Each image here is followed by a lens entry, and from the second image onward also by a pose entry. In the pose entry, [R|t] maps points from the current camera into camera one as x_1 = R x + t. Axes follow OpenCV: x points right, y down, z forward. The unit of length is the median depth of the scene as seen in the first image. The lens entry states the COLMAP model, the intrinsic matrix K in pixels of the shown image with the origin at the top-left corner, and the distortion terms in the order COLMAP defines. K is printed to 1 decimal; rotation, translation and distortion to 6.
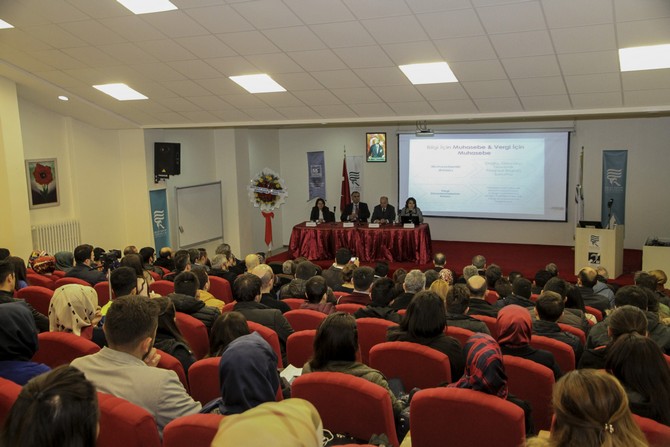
lens RADIAL K [[672.5, 0, 338.6], [0, 672.5, 226.9], [0, 0, 1]] dist [0.131746, 0.000000]
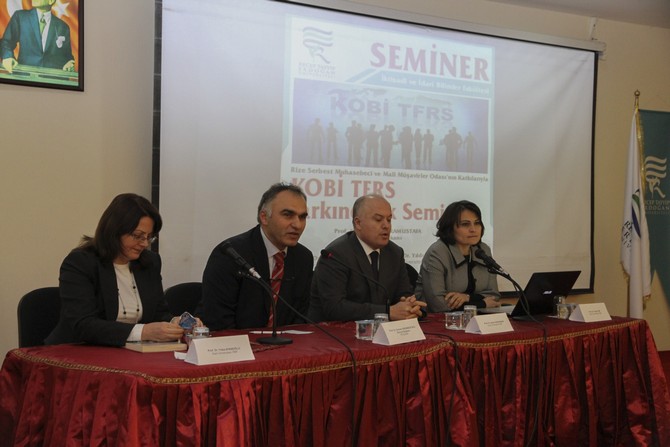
lens RADIAL K [[1065.5, 0, 353.5], [0, 1065.5, 221.0], [0, 0, 1]] dist [0.128958, 0.000000]
pose [[0.488057, 0.025125, 0.872450, -0.230964], [0.101986, 0.991097, -0.085593, -0.008824], [-0.866833, 0.130752, 0.481149, 0.801188]]
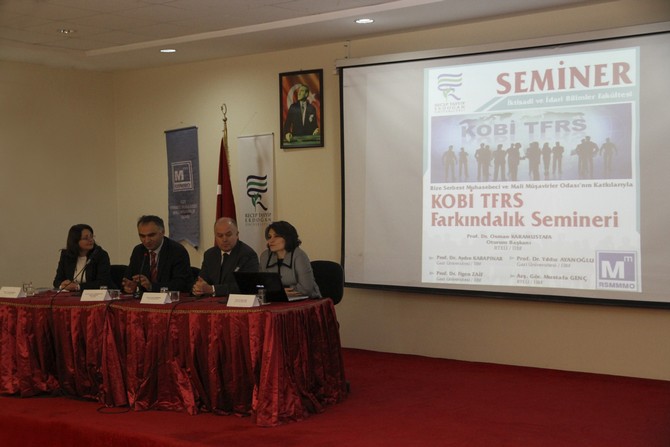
lens RADIAL K [[1065.5, 0, 329.9], [0, 1065.5, 228.8], [0, 0, 1]] dist [0.128958, 0.000000]
pose [[0.965114, 0.015344, -0.261381, 0.251500], [-0.044920, 0.993184, -0.107557, 0.015525], [0.257949, 0.115546, 0.959224, 0.466413]]
